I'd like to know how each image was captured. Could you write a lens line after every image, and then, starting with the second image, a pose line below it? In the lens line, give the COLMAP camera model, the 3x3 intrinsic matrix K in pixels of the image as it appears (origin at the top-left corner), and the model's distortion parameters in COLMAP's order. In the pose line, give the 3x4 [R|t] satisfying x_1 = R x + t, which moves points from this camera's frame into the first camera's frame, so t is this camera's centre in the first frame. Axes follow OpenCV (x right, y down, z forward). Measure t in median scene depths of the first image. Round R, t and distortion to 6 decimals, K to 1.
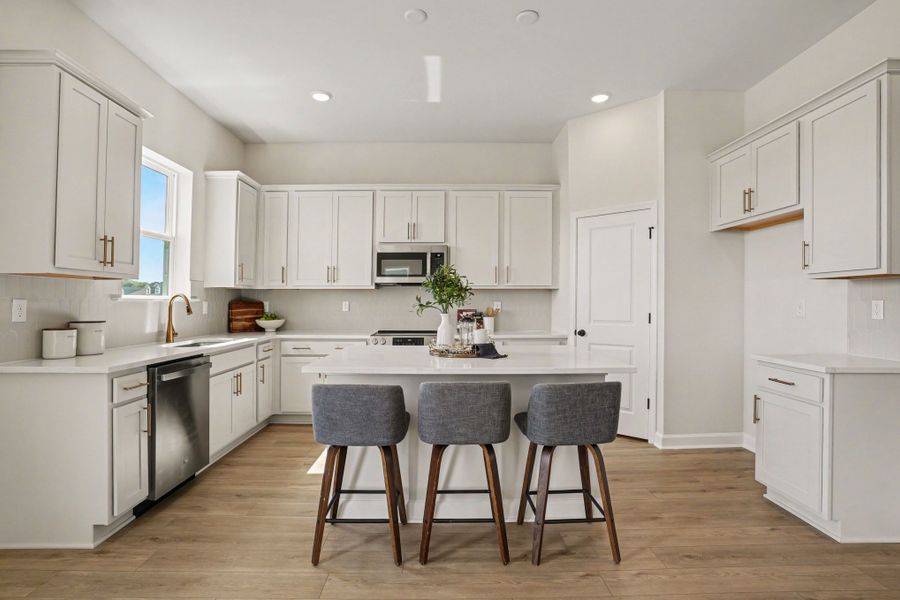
lens RADIAL K [[449.8, 0, 450.0], [0, 449.8, 300.0], [0, 0, 1]] dist [-0.000525, -0.000195]
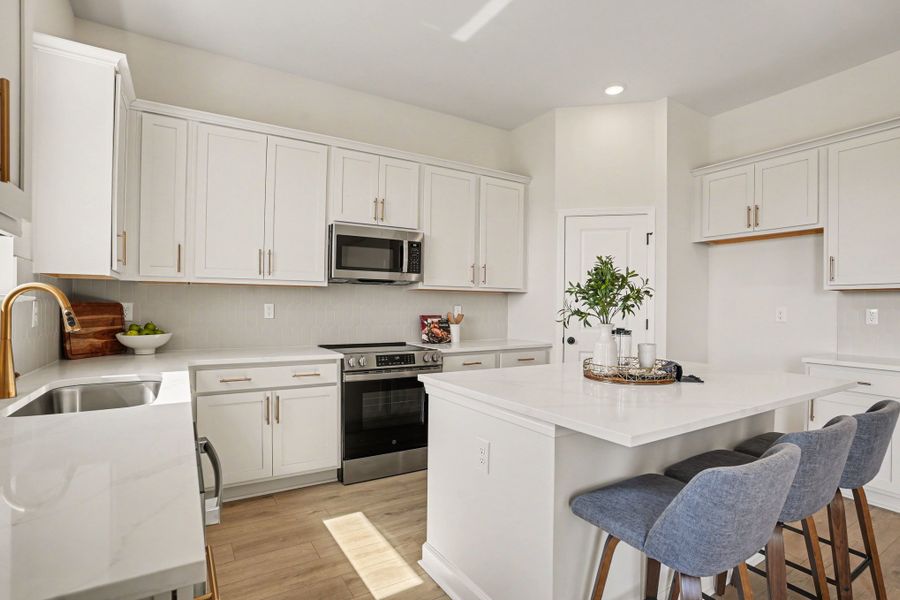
lens RADIAL K [[445.6, 0, 452.5], [0, 445.6, 306.2], [0, 0, 1]] dist [-0.003142, -0.000544]
pose [[0.863805, 0.007938, 0.503764, -0.352343], [-0.011898, 0.999918, 0.004646, 0.000754], [-0.503686, -0.010007, 0.863829, 0.306137]]
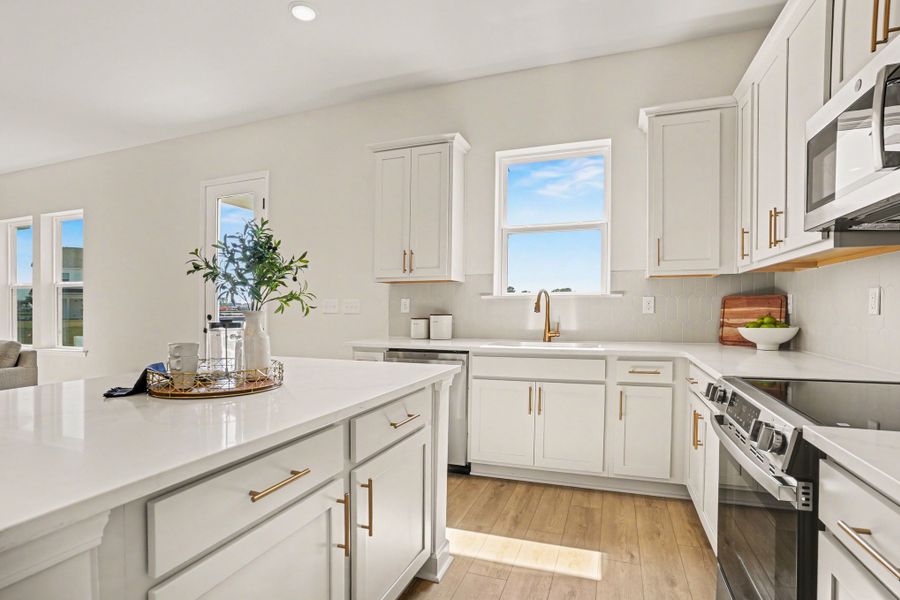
lens RADIAL K [[445.6, 0, 452.5], [0, 445.6, 306.2], [0, 0, 1]] dist [-0.003142, -0.000544]
pose [[-0.360580, -0.001250, -0.932728, 0.242199], [0.009372, 0.999944, -0.004963, 0.017700], [0.932681, -0.010531, -0.360548, 0.858295]]
